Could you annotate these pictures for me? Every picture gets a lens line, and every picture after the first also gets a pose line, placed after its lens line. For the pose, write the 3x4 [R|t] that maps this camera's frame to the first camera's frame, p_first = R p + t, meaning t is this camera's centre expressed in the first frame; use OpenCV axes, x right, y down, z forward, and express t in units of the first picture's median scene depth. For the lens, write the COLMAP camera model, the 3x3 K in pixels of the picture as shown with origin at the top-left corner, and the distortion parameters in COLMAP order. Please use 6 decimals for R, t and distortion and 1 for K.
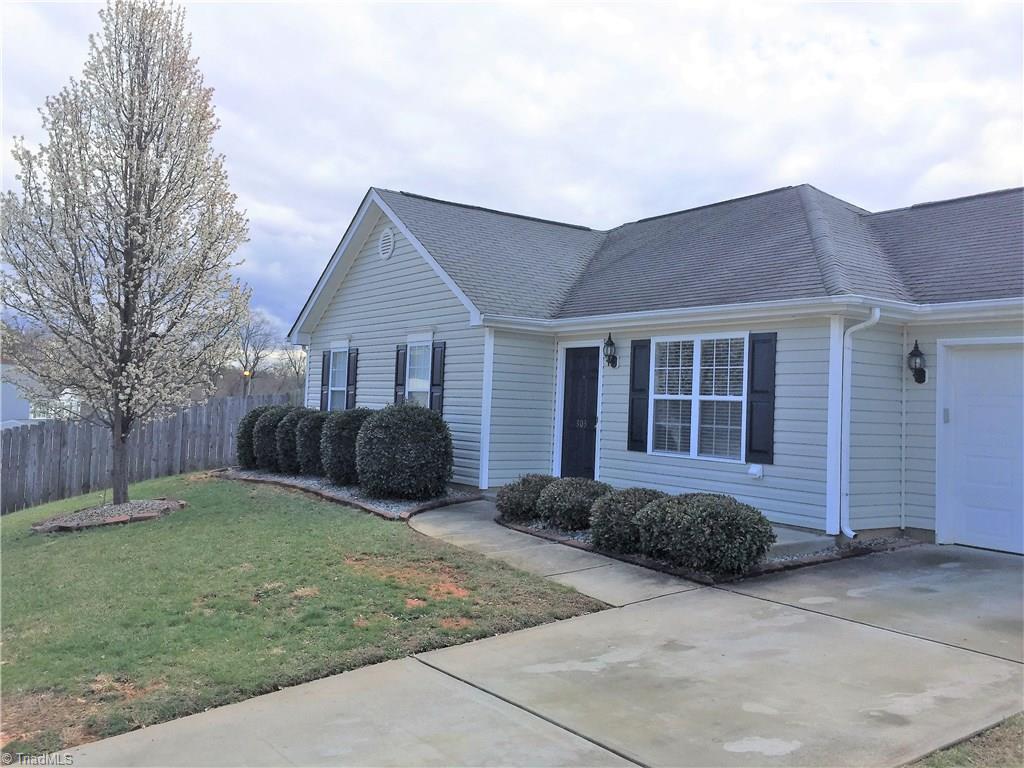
lens RADIAL K [[894.9, 0, 488.8], [0, 894.9, 359.0], [0, 0, 1]] dist [0.042124, -0.000739]
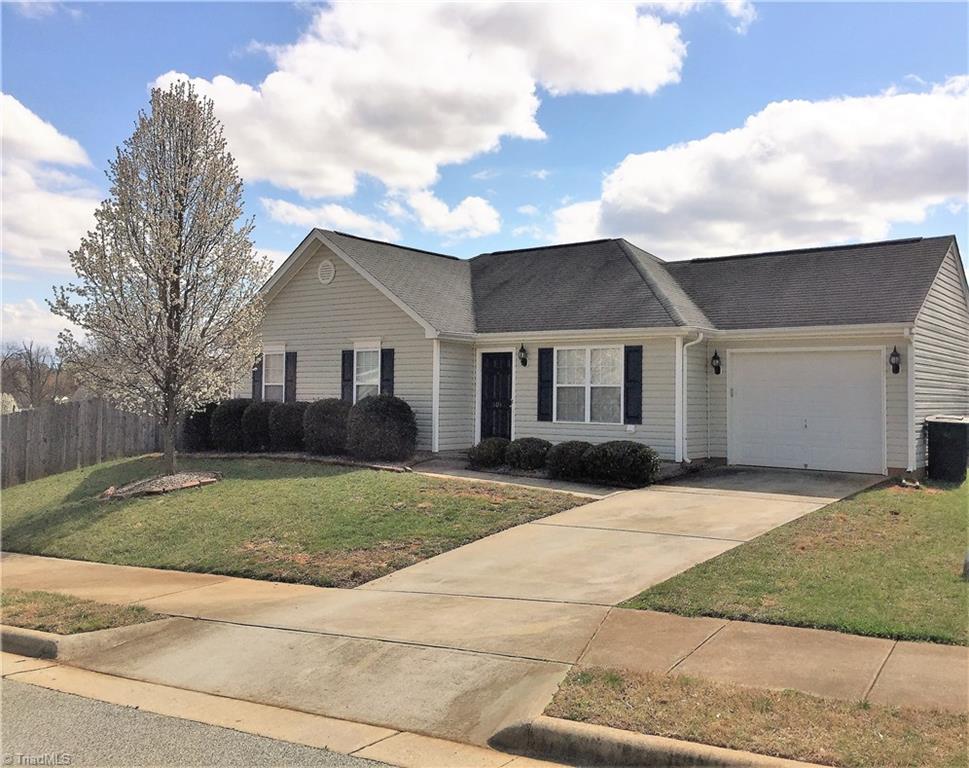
lens RADIAL K [[864.9, 0, 505.1], [0, 864.9, 349.9], [0, 0, 1]] dist [0.028241, -0.012321]
pose [[0.952070, -0.009204, 0.305743, -0.347094], [0.008079, 0.999955, 0.004947, -0.026380], [-0.305775, -0.002240, 0.952101, -0.382058]]
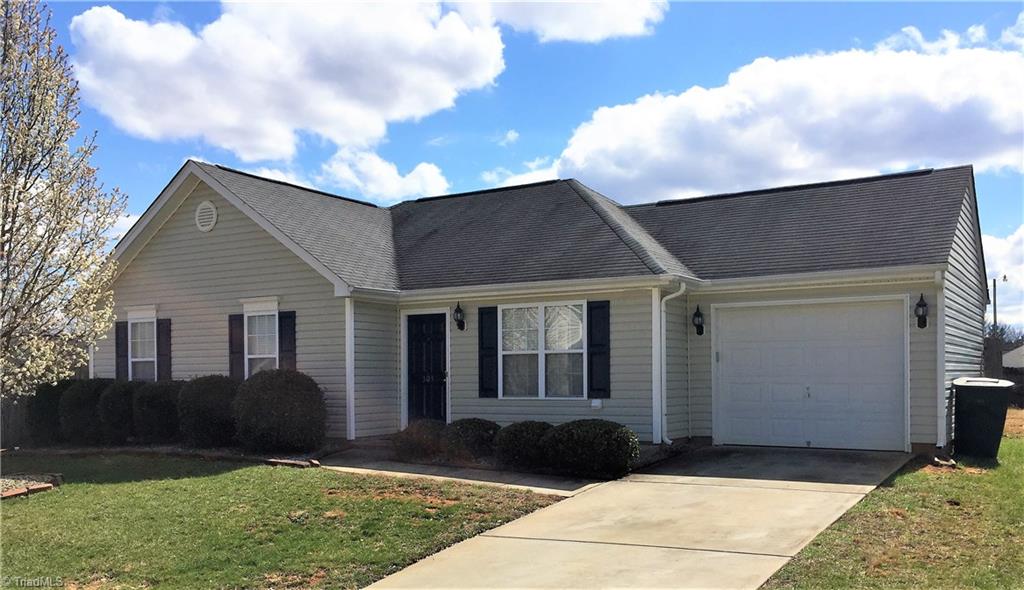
lens RADIAL K [[906.2, 0, 541.7], [0, 906.2, 367.8], [0, 0, 1]] dist [0.016698, -0.012697]
pose [[0.907460, -0.041313, 0.418102, -0.285892], [0.021107, 0.998380, 0.052840, -0.002444], [-0.419608, -0.039125, 0.906862, -0.159690]]
